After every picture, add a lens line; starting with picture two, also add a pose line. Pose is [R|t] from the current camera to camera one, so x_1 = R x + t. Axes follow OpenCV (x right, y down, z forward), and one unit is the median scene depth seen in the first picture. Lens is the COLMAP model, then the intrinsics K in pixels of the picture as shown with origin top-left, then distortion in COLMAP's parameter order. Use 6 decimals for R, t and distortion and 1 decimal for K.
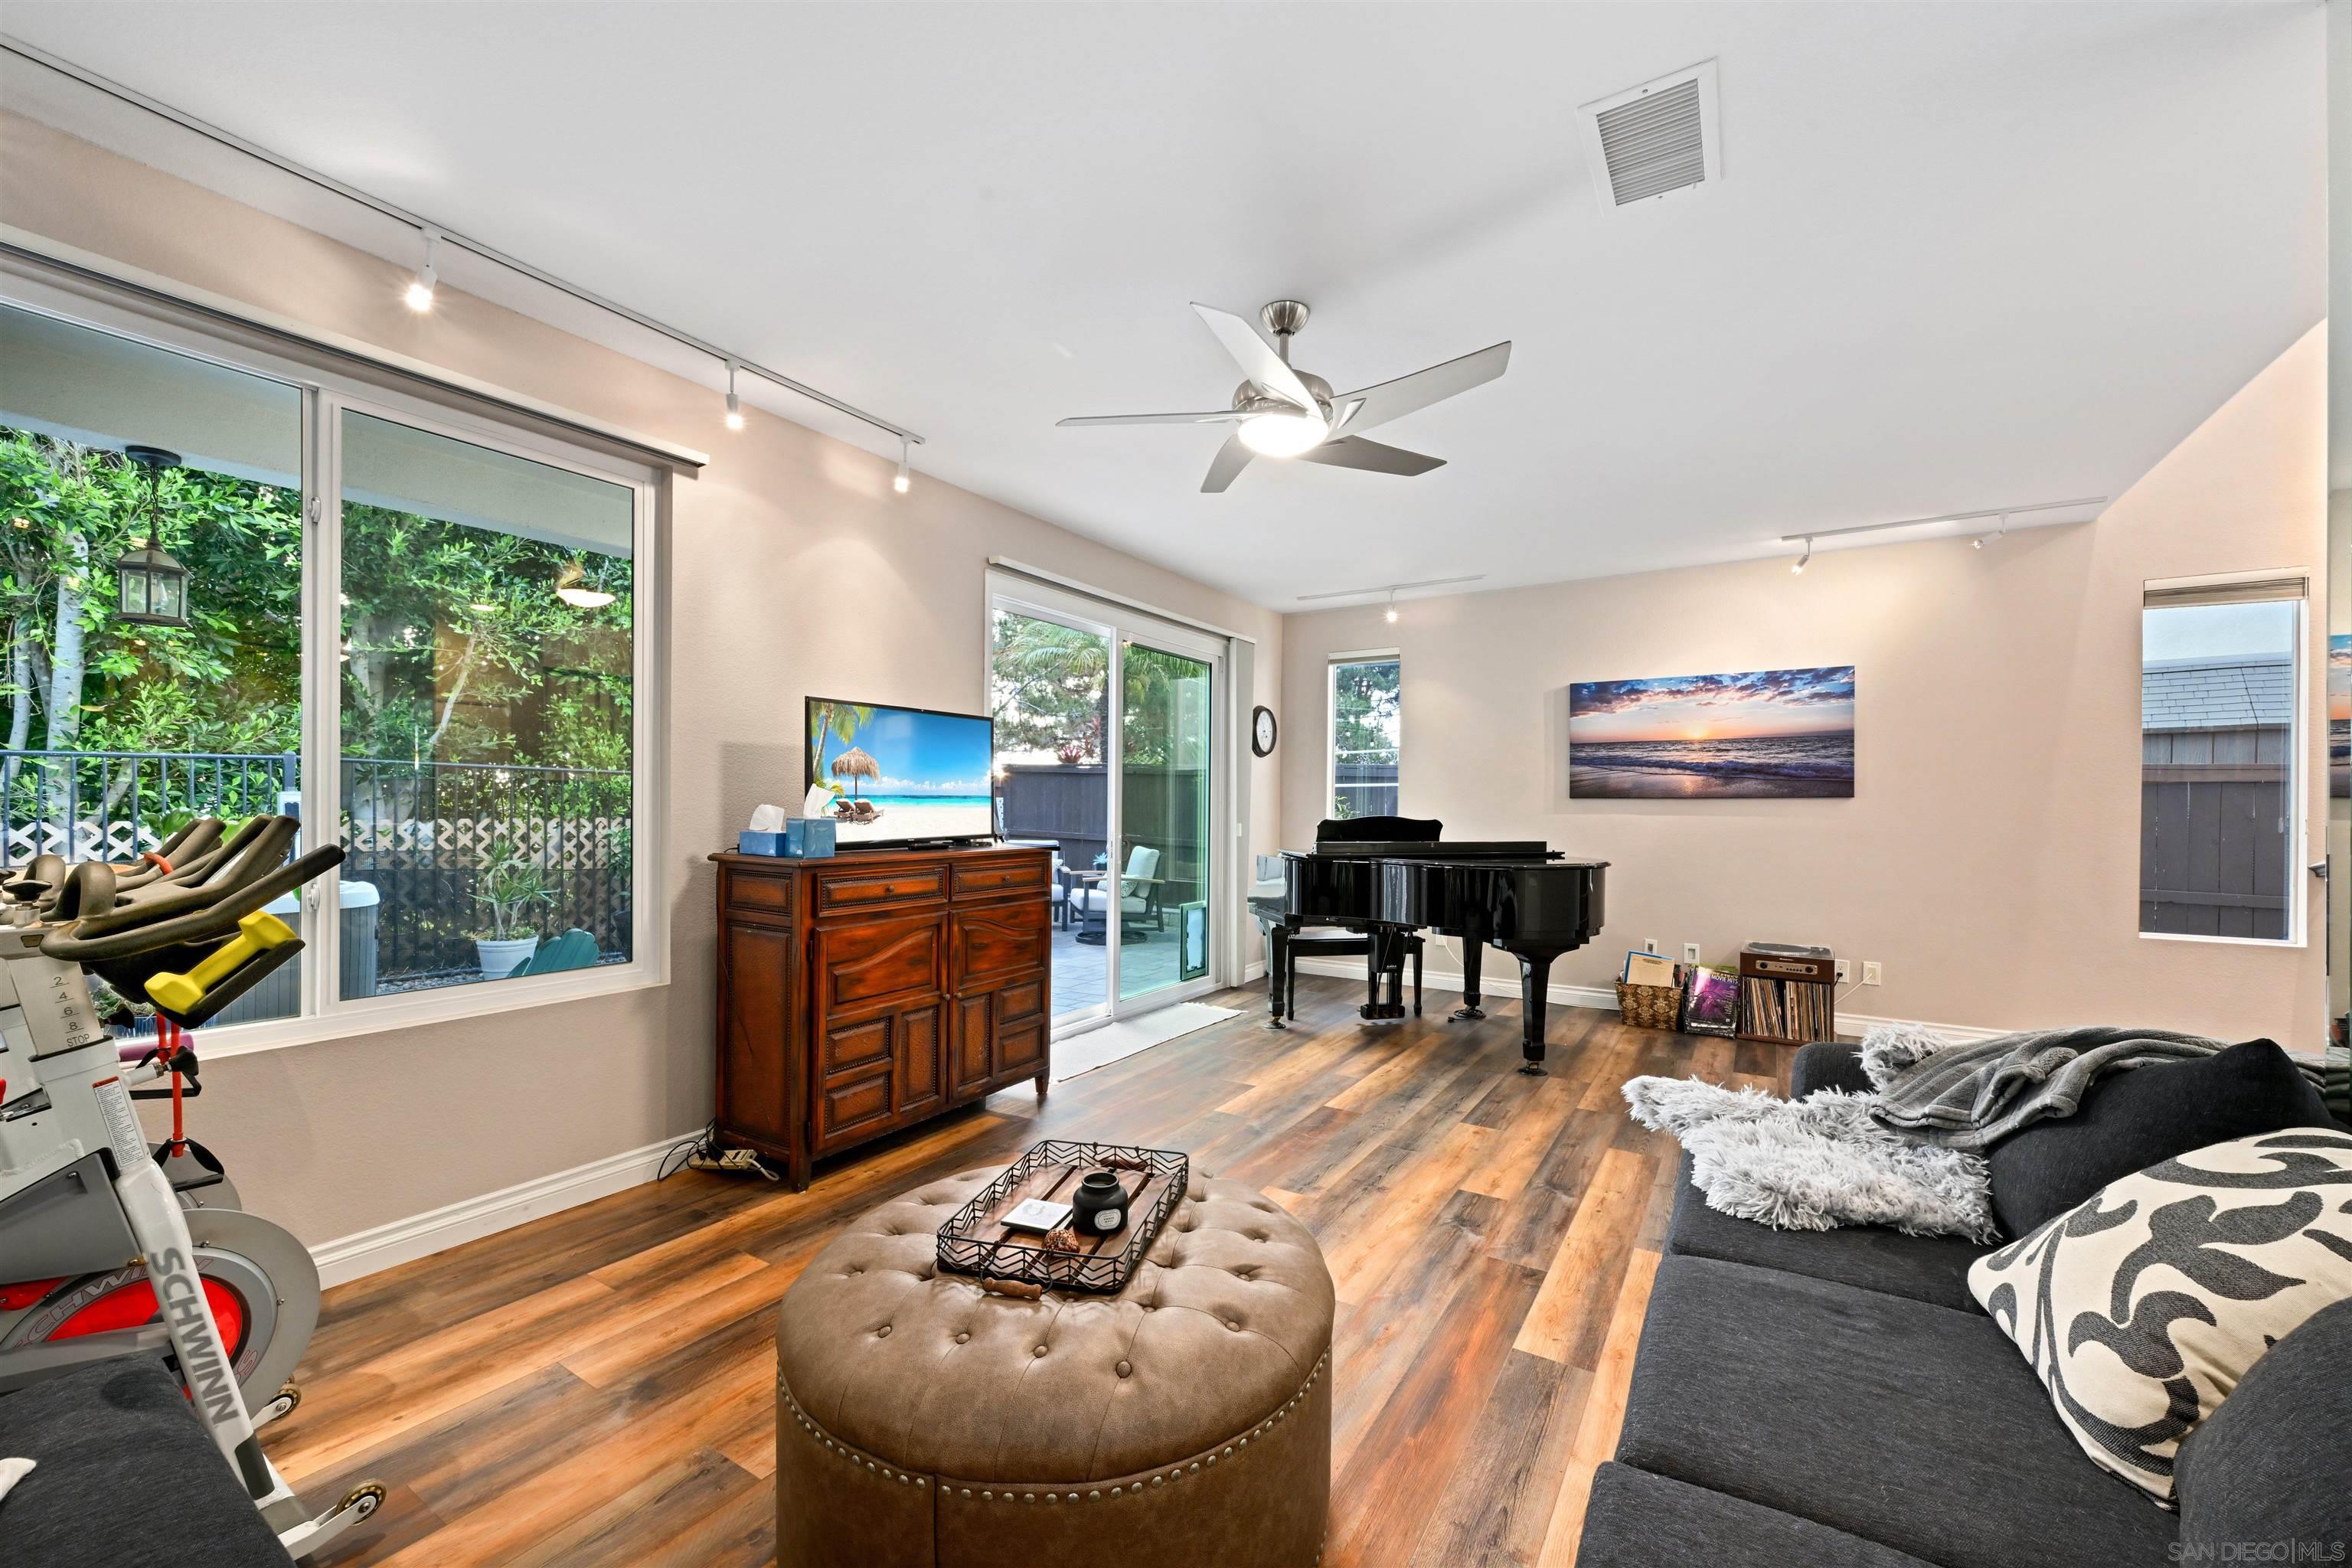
lens RADIAL K [[926.3, 0, 1191.3], [0, 926.3, 809.9], [0, 0, 1]] dist [-0.000272, 0.000057]
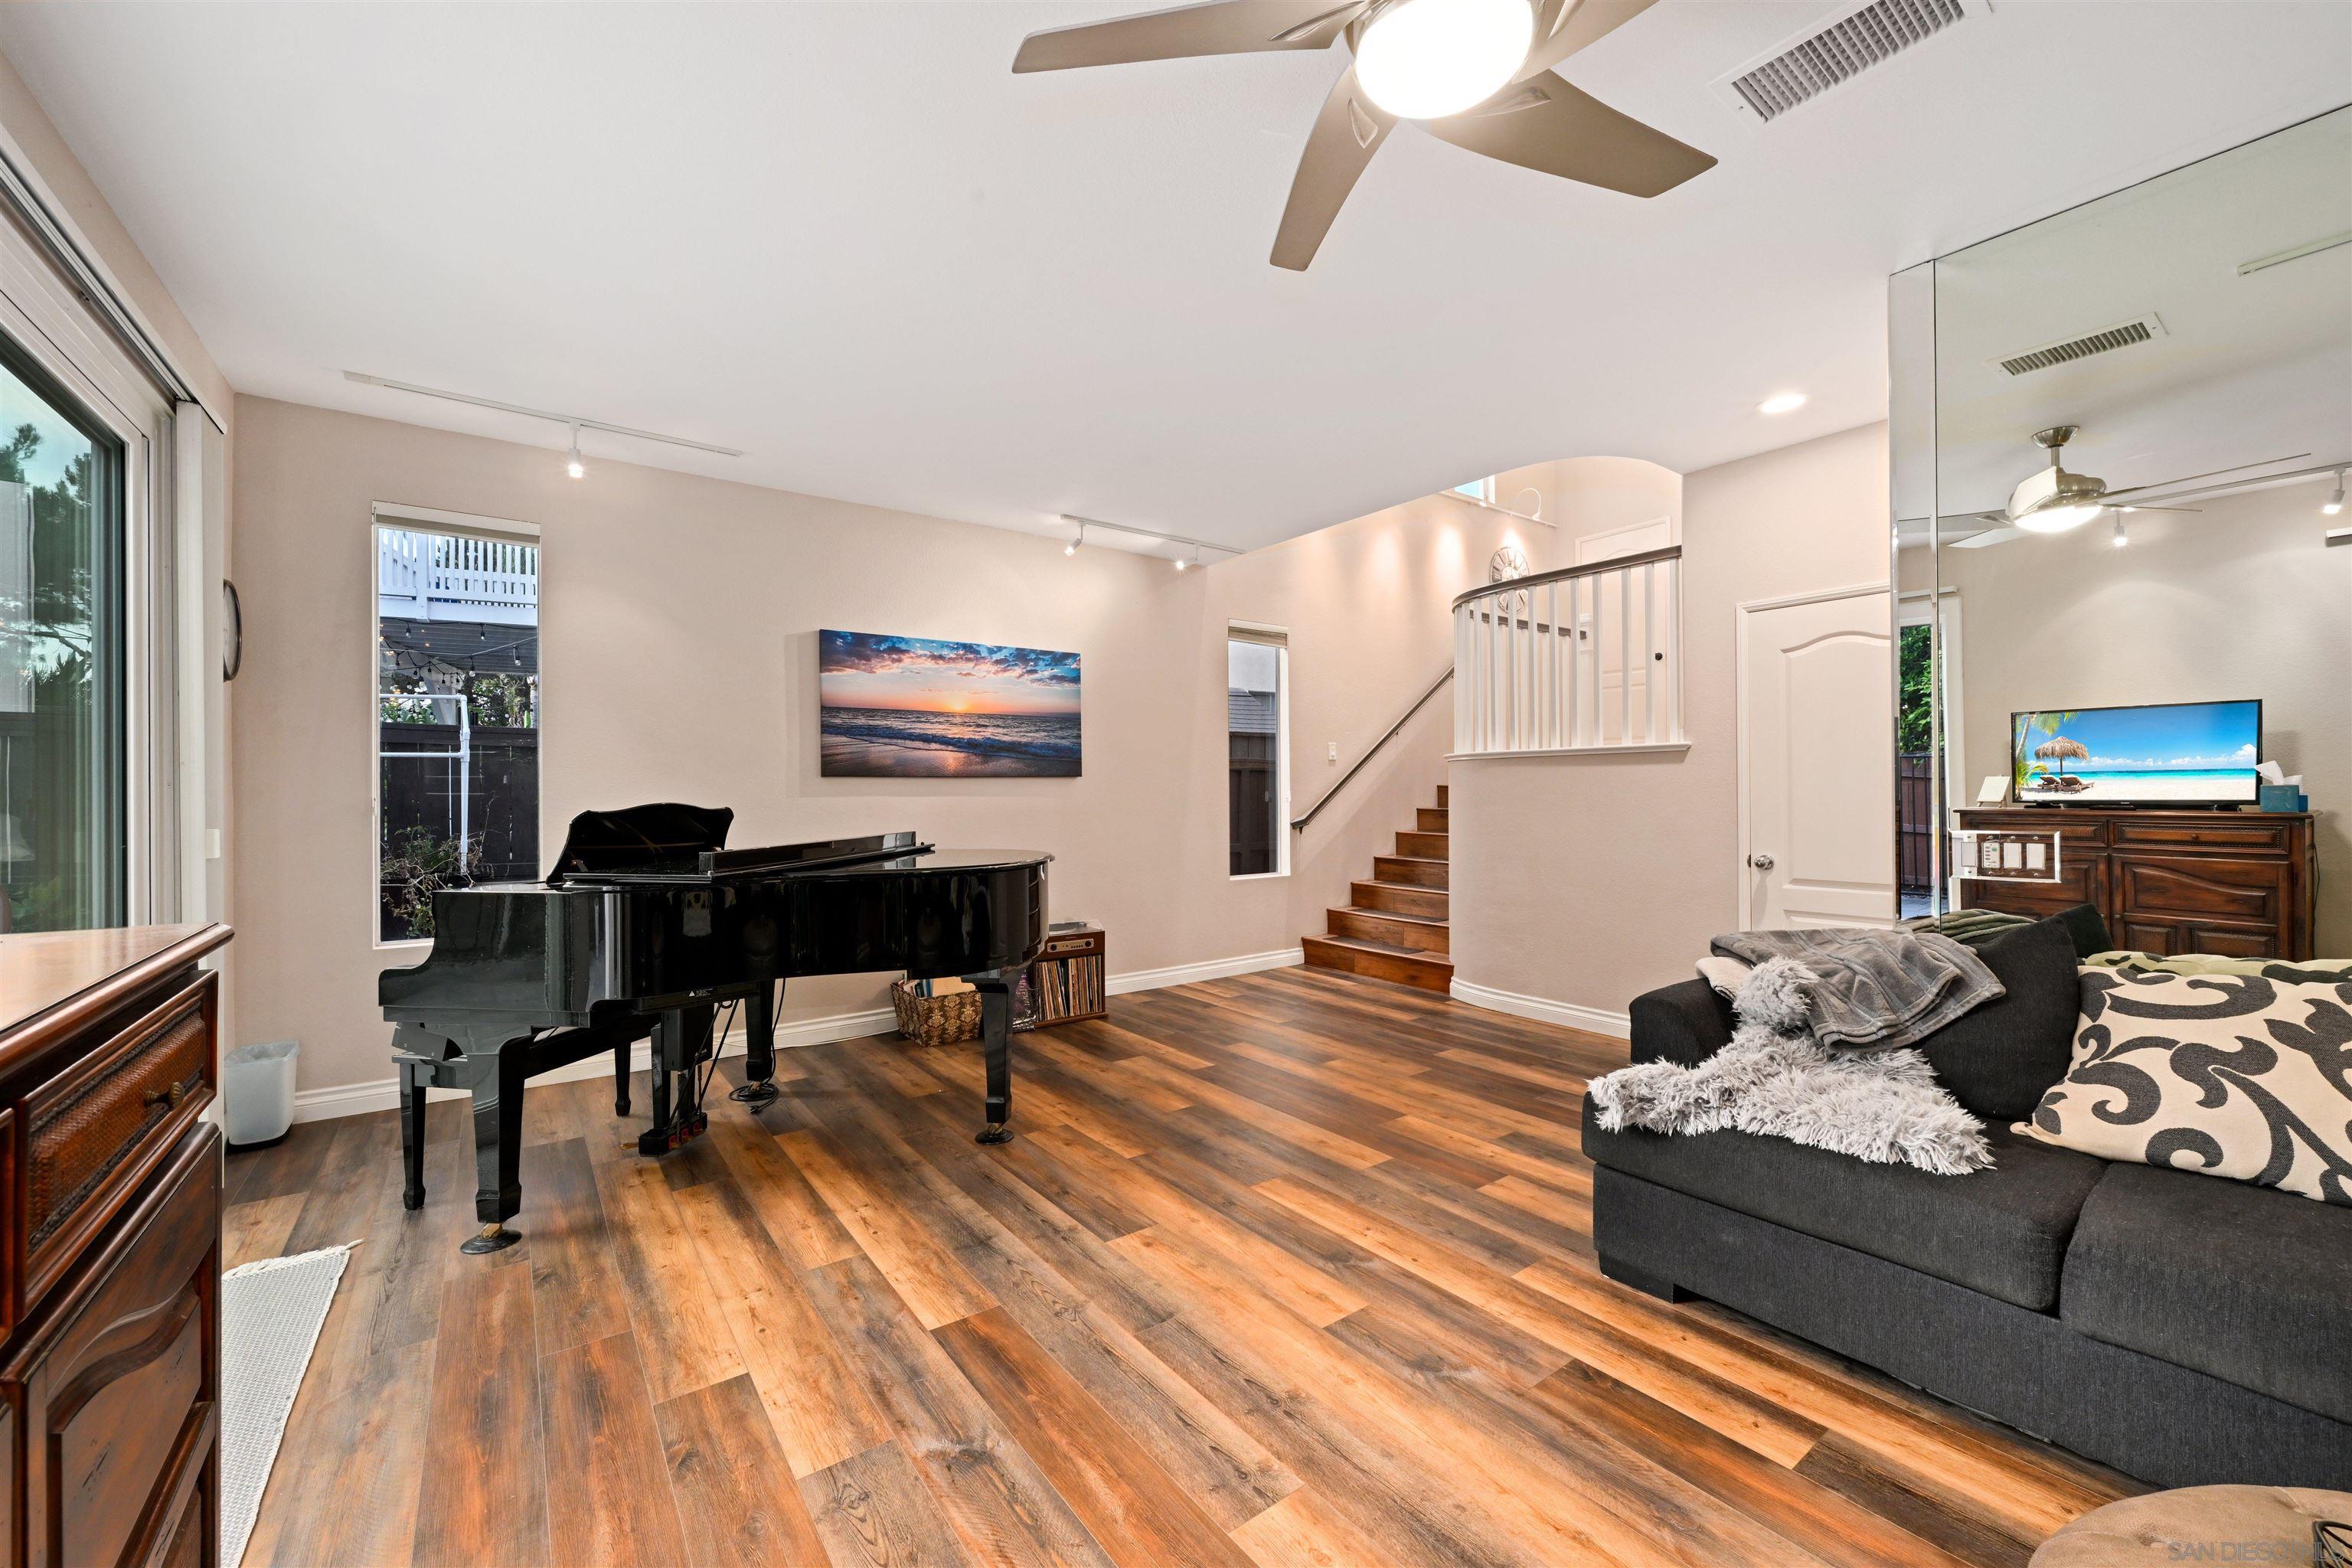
lens RADIAL K [[919.3, 0, 1184.4], [0, 919.3, 794.9], [0, 0, 1]] dist [-0.003235, 0.000141]
pose [[0.364461, -0.010994, 0.931154, -0.260794], [0.013656, 0.999886, 0.006460, 0.002562], [-0.931119, 0.010361, 0.364569, 0.570904]]
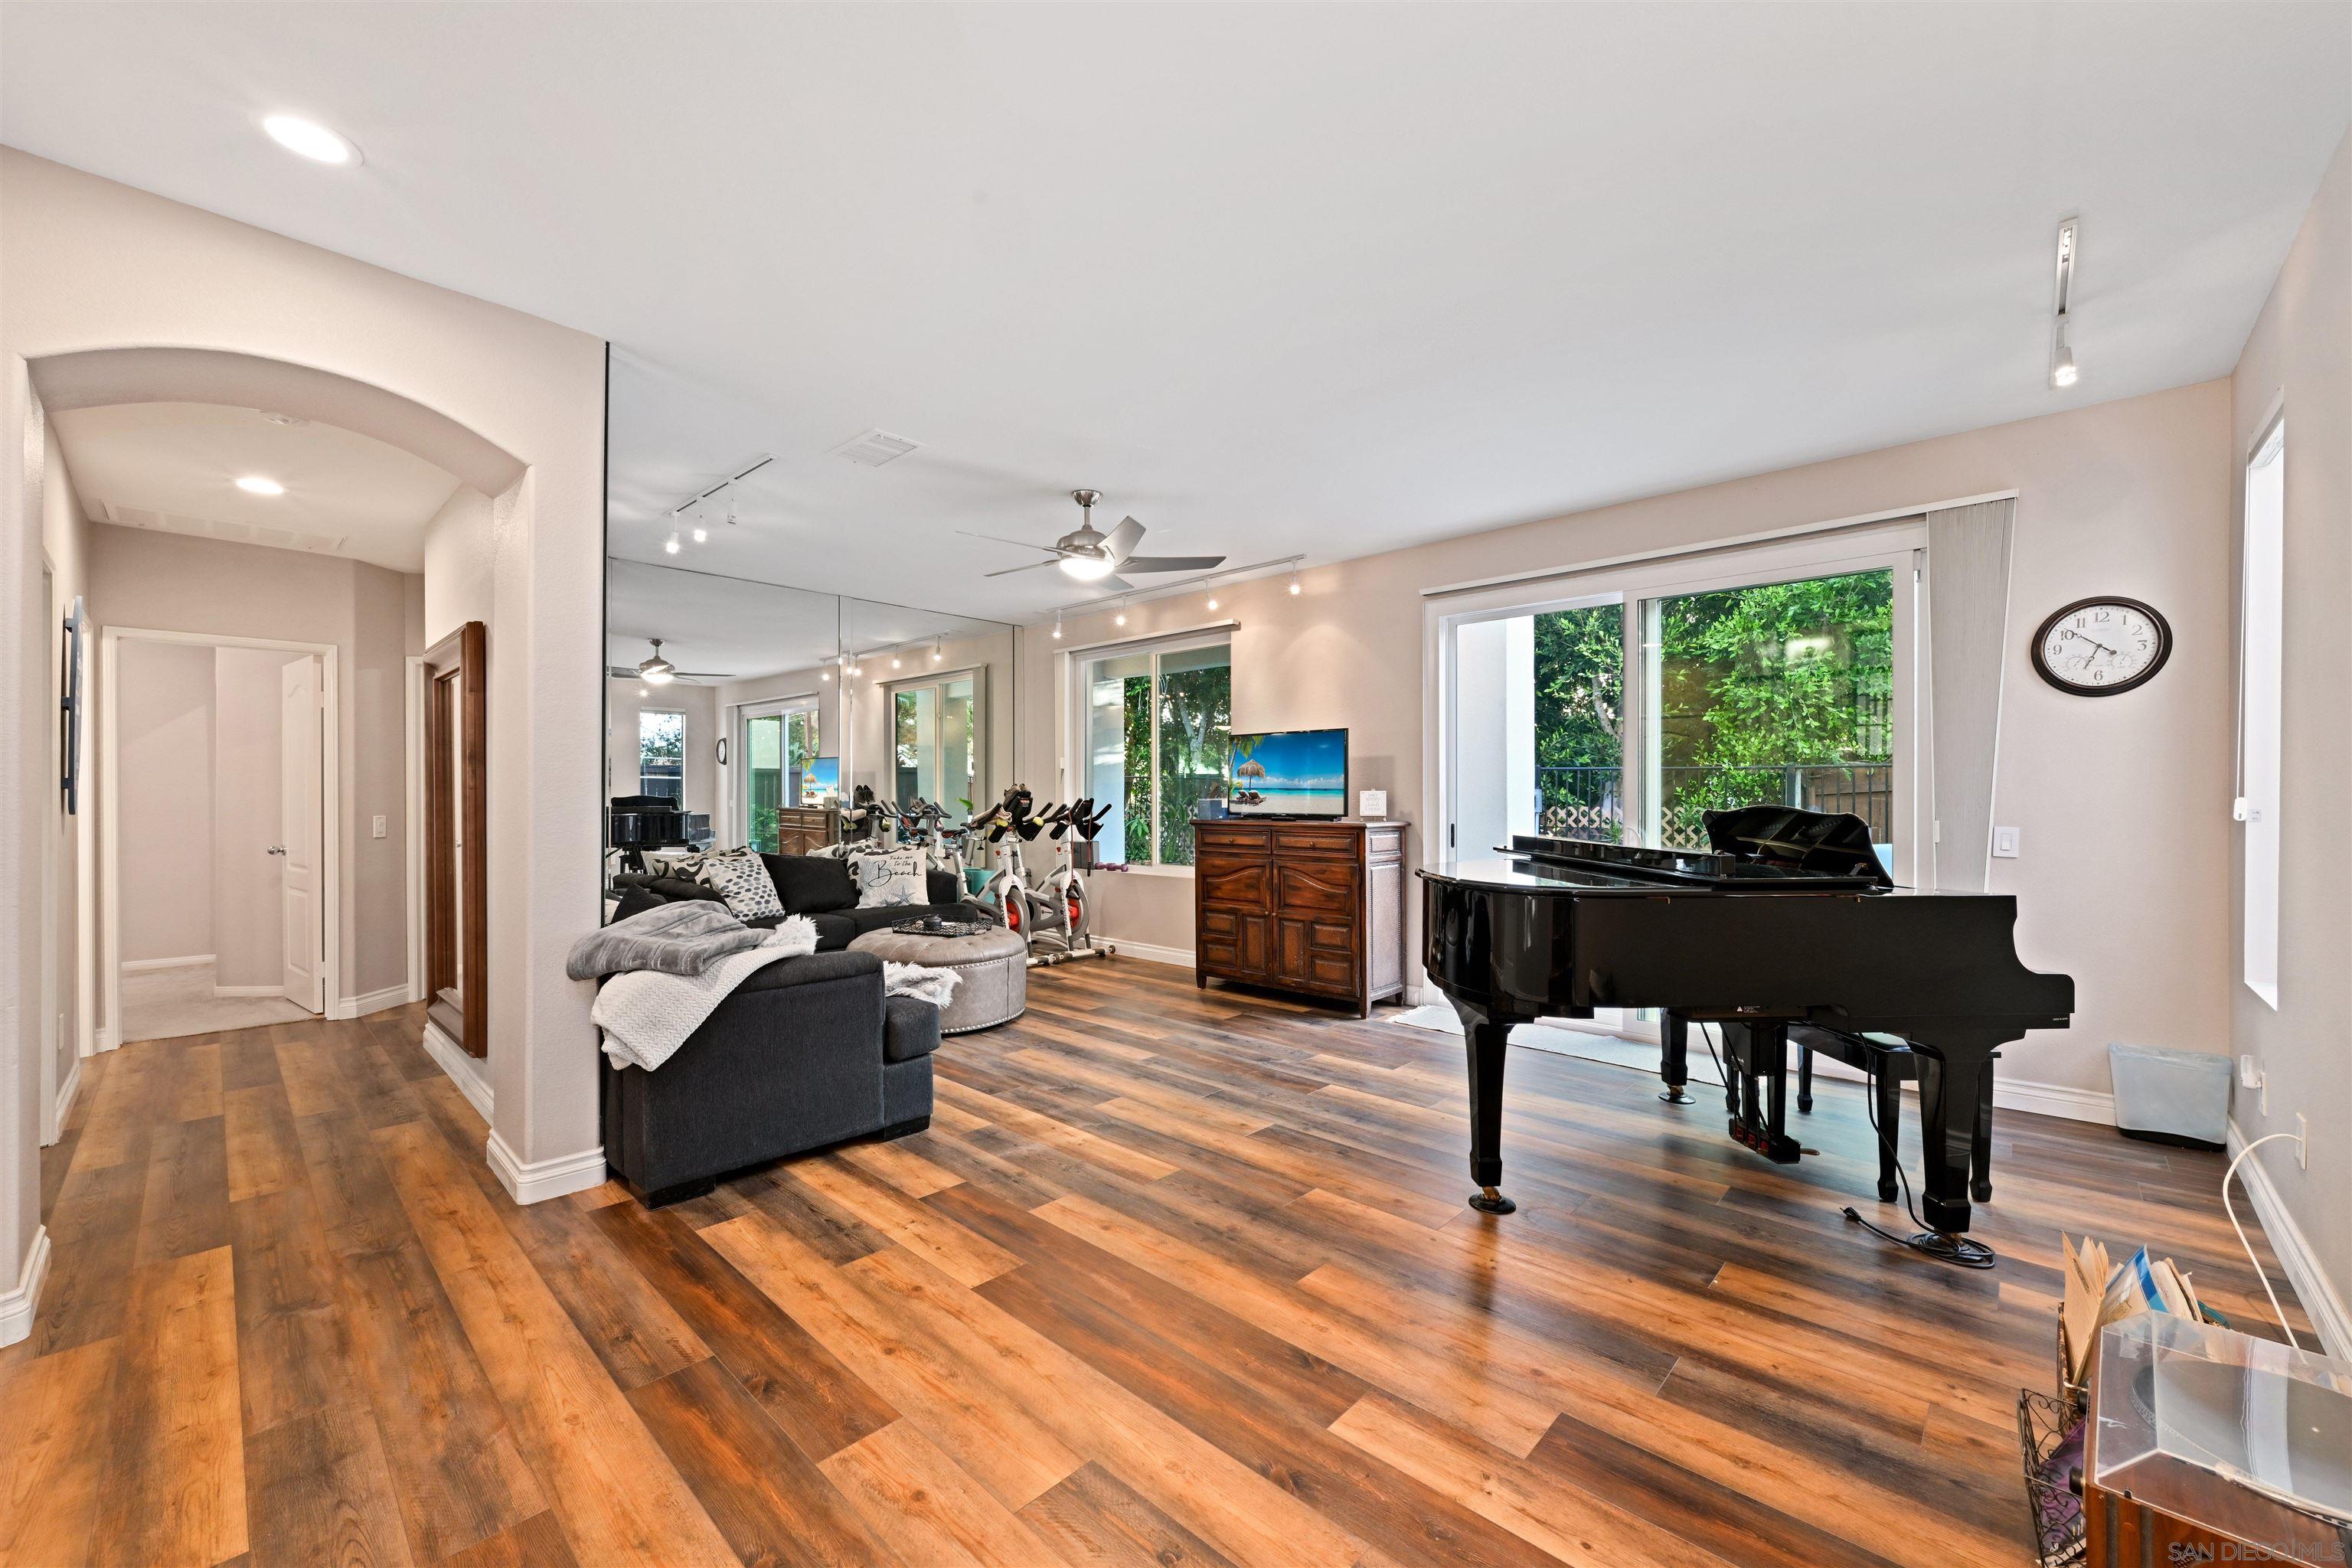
lens RADIAL K [[919.3, 0, 1184.4], [0, 919.3, 794.9], [0, 0, 1]] dist [-0.003235, 0.000141]
pose [[-0.192896, -0.008632, -0.981181, 1.008937], [-0.008646, 0.999937, -0.007097, 0.008588], [0.981181, 0.007114, -0.192959, 0.894152]]
